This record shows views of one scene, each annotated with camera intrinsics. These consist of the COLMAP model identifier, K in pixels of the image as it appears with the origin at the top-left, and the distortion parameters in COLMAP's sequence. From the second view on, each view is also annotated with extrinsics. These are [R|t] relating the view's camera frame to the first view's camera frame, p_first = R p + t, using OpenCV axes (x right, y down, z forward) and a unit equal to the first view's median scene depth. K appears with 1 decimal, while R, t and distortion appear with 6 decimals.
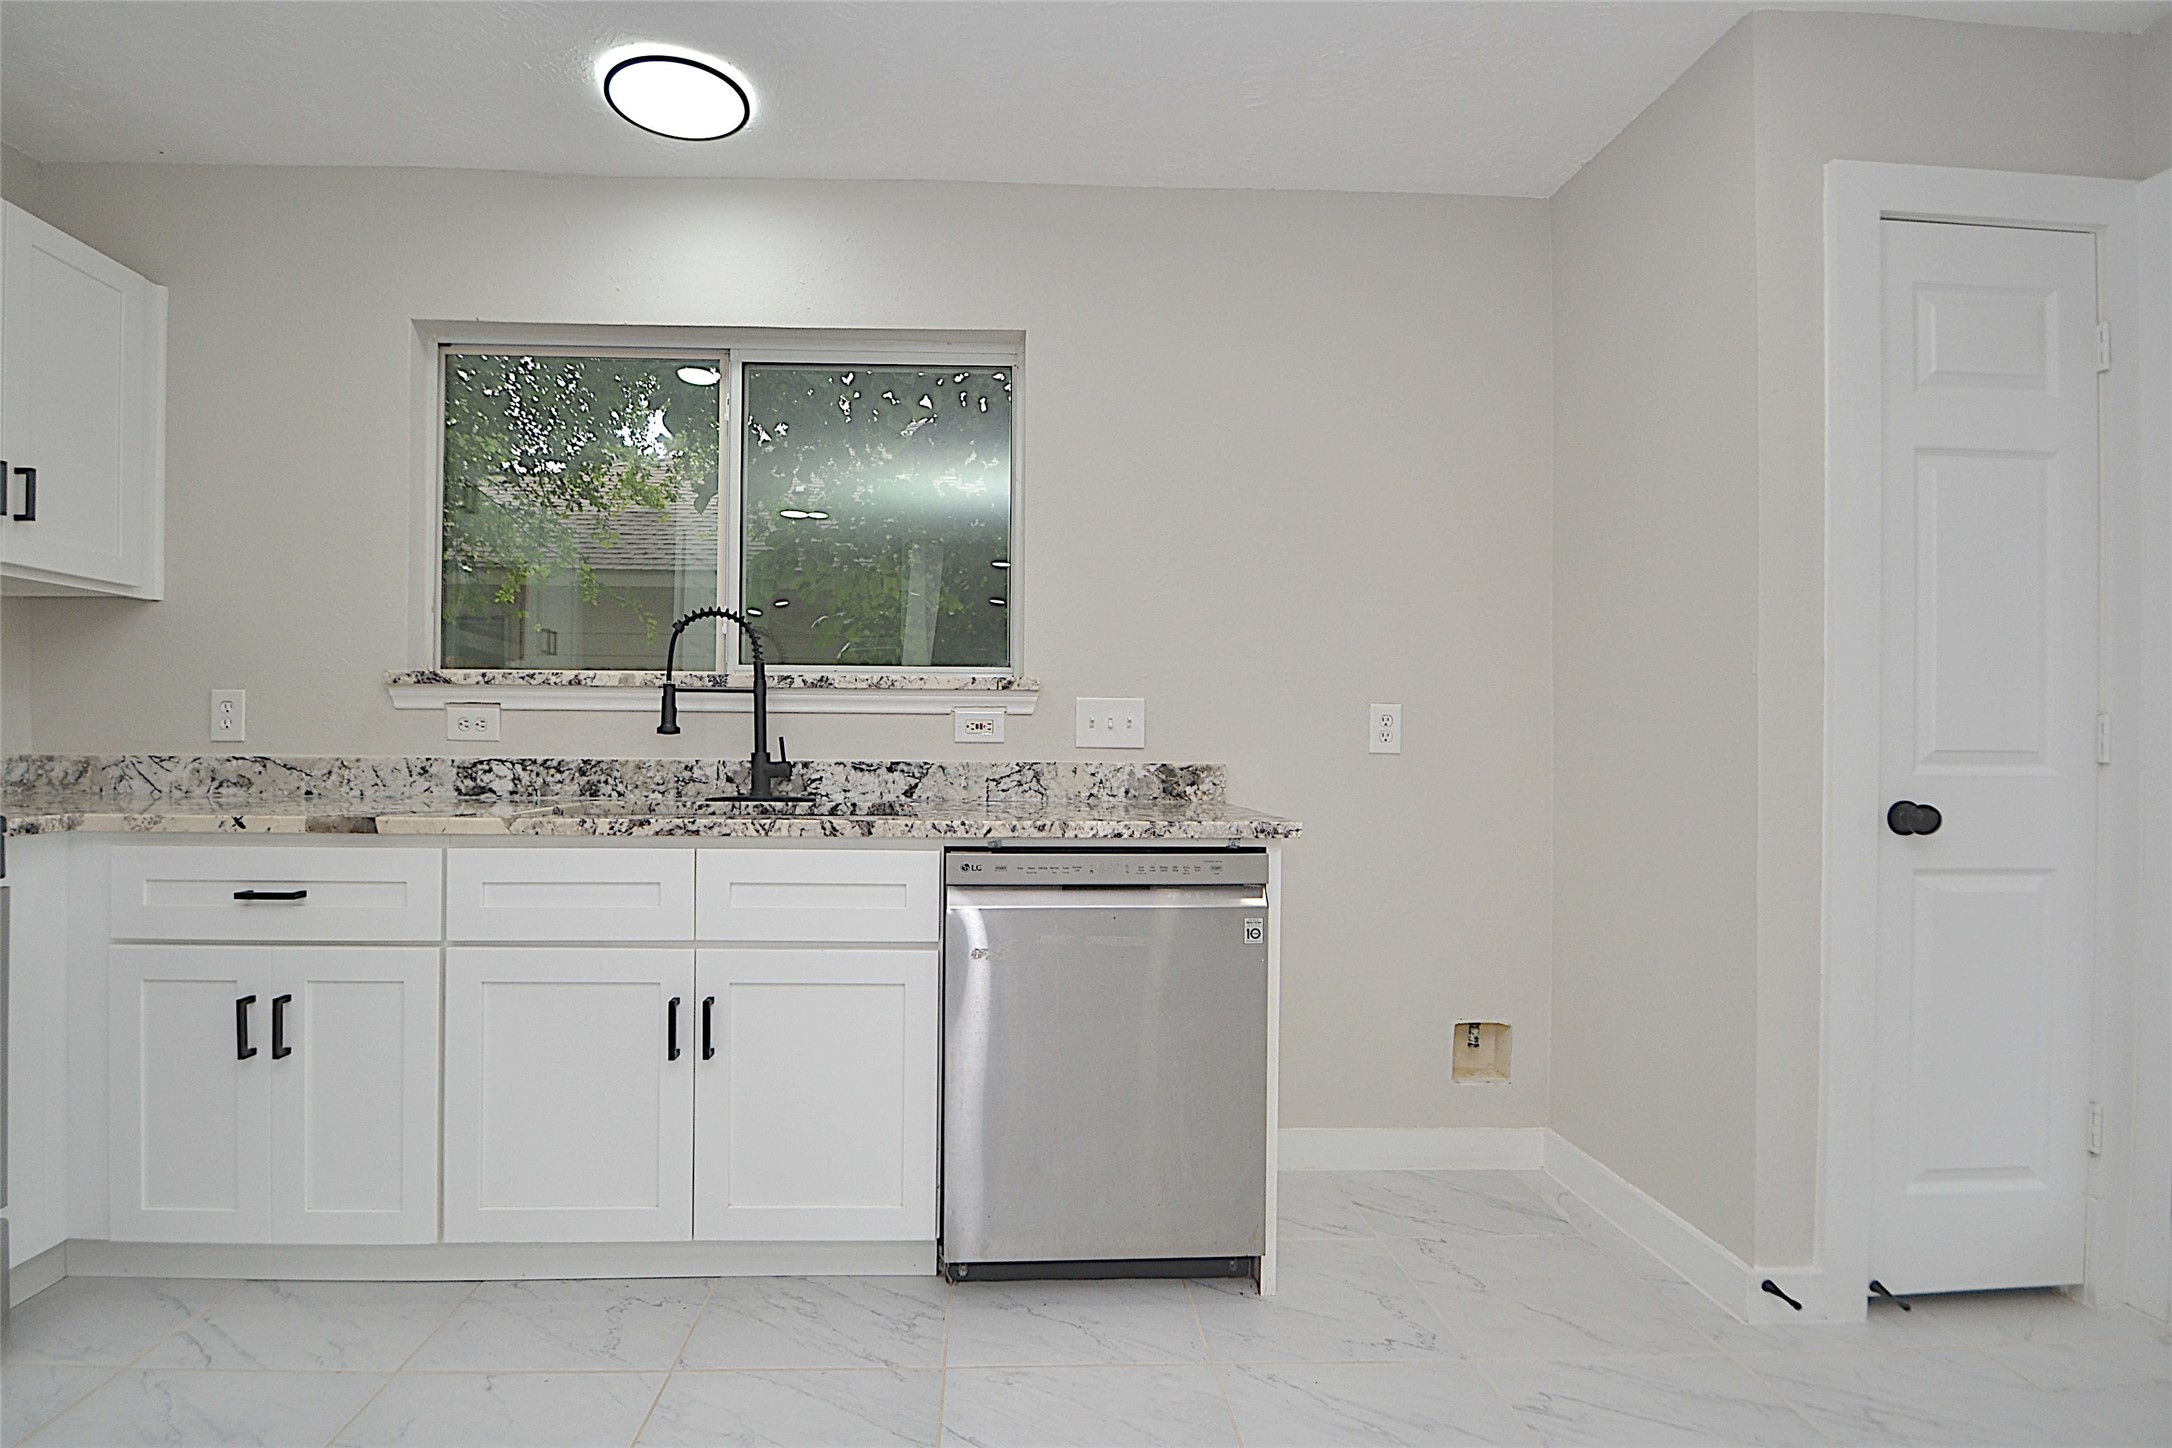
lens RADIAL K [[1078.8, 0, 1047.8], [0, 1078.8, 742.9], [0, 0, 1]] dist [0.002894, -0.017049]
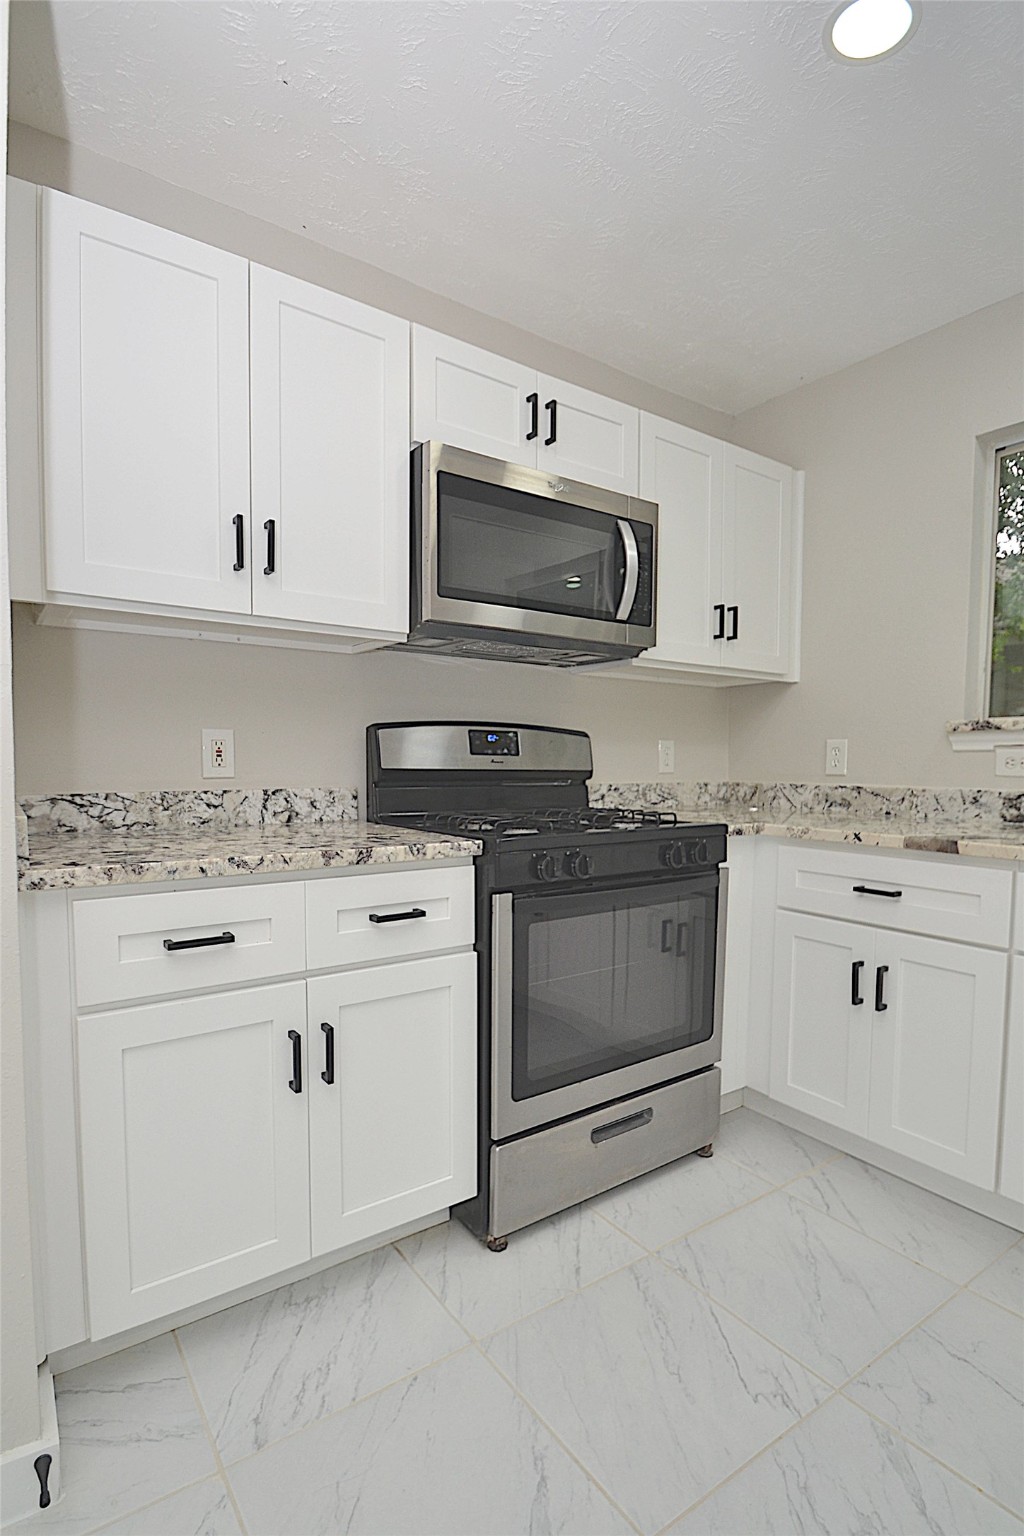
lens RADIAL K [[775.7, 0, 517.2], [0, 775.7, 809.2], [0, 0, 1]] dist [-0.006655, -0.000420]
pose [[0.542857, 0.047659, -0.838472, -0.113307], [-0.002564, 0.998478, 0.055094, -0.012385], [0.839821, -0.027759, 0.542153, 0.063016]]
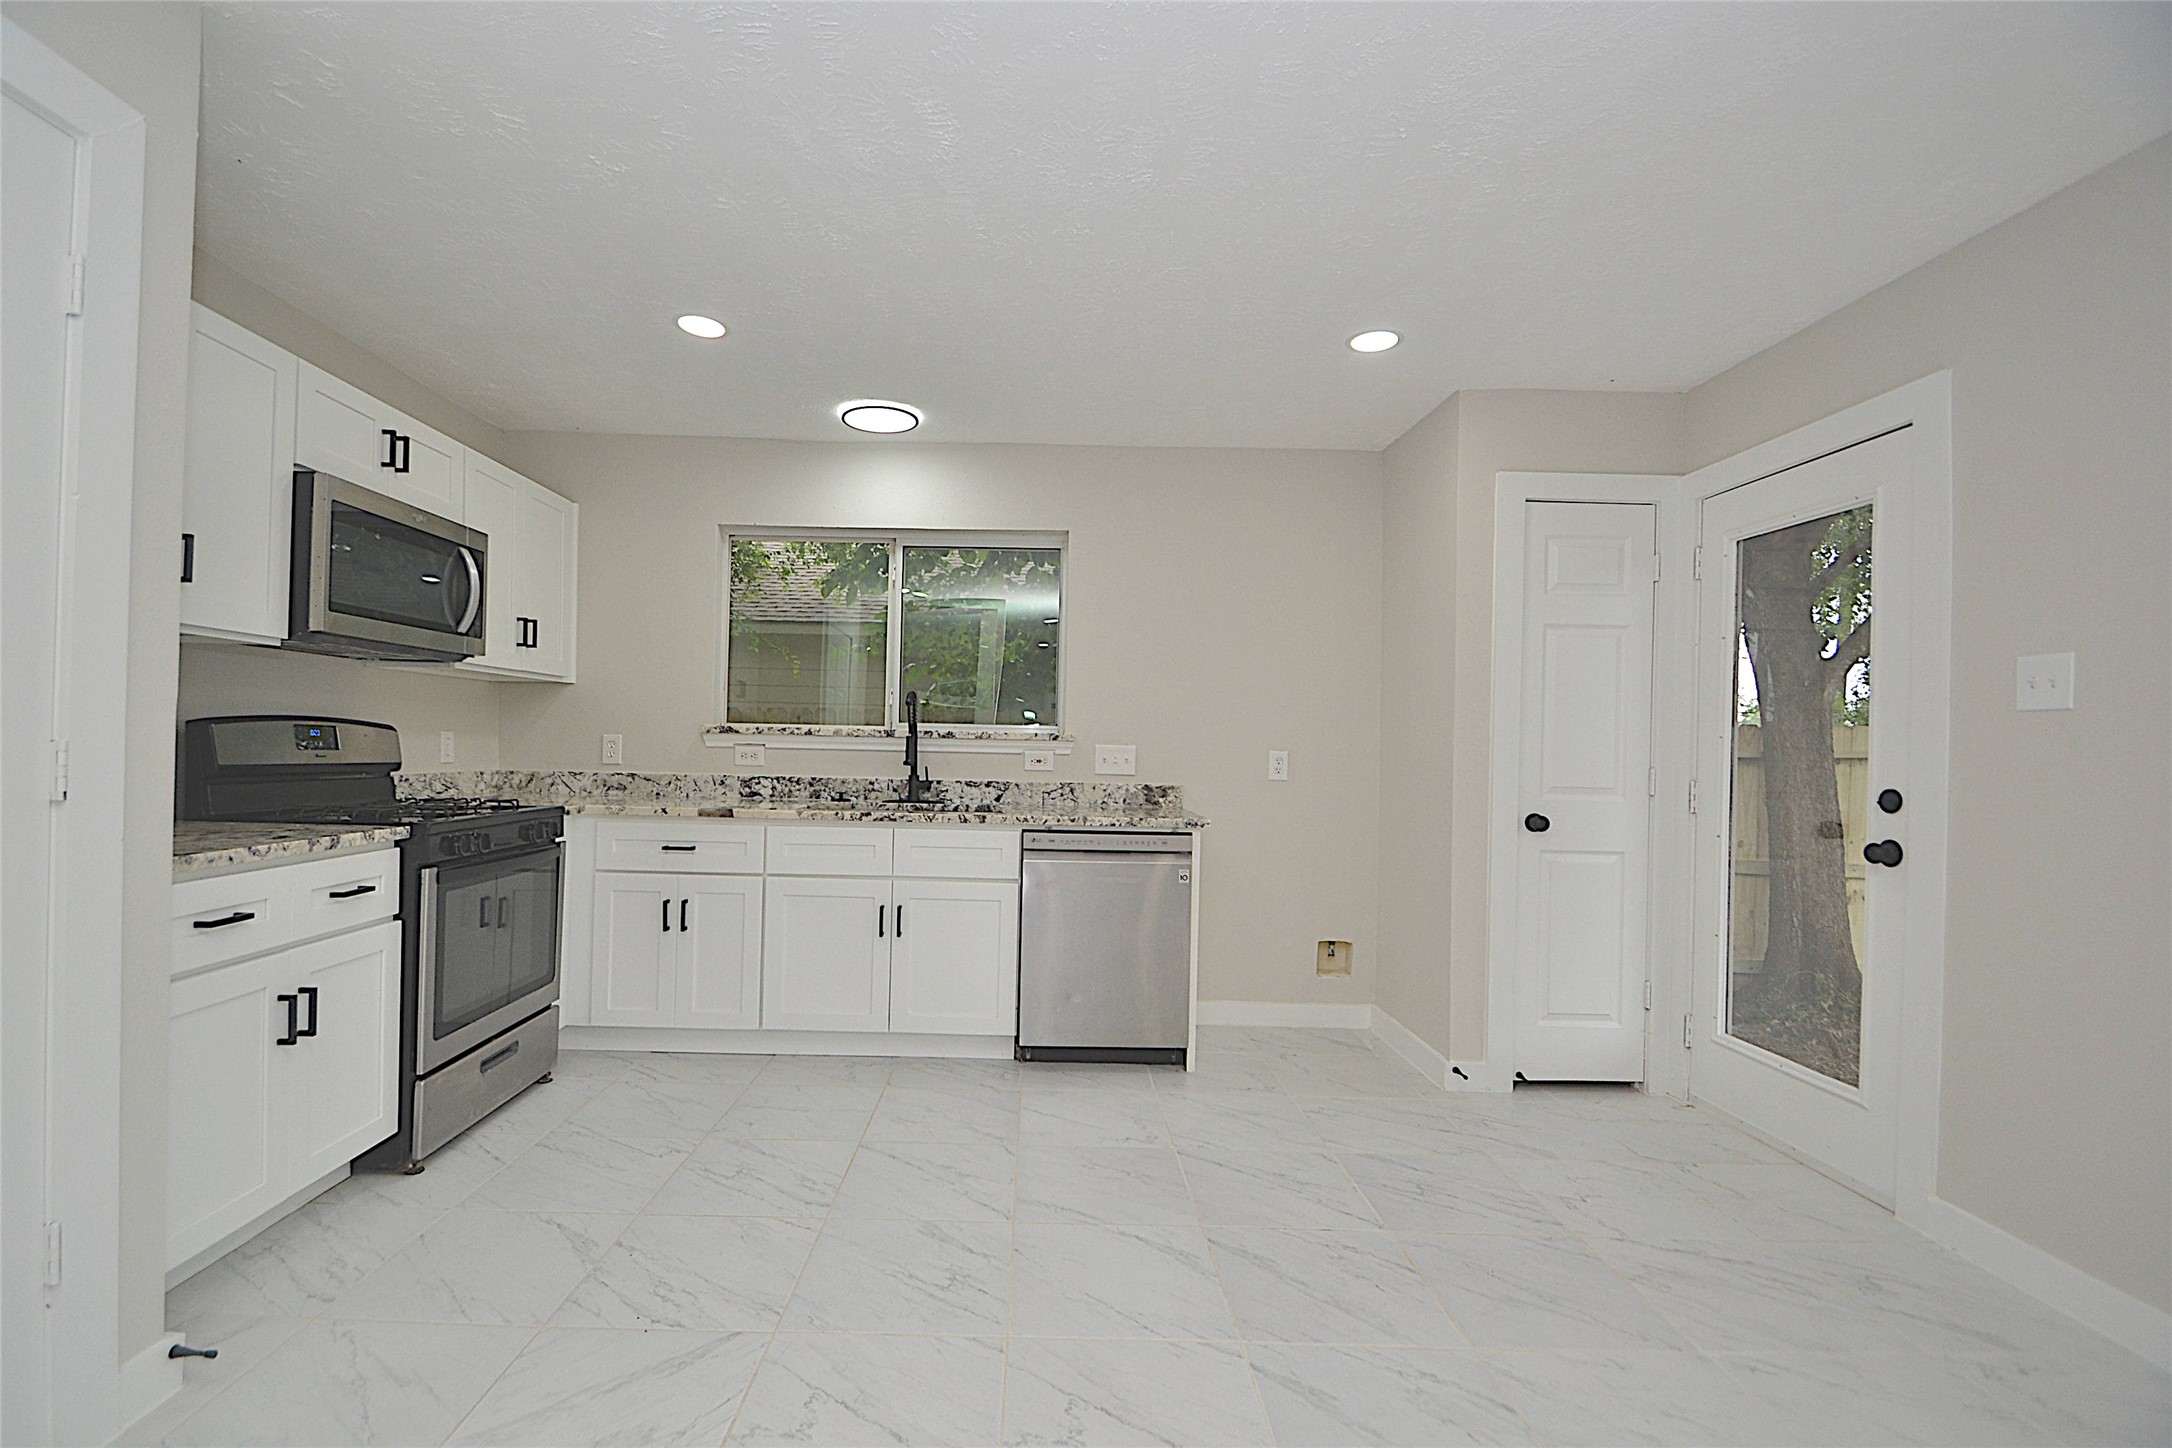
lens RADIAL K [[964.1, 0, 1041.8], [0, 964.1, 746.3], [0, 0, 1]] dist [-0.000042, -0.000023]
pose [[0.998844, 0.013098, -0.046255, 0.012287], [-0.013157, 0.999913, -0.000972, -0.038604], [0.046239, 0.001579, 0.998929, -0.549286]]
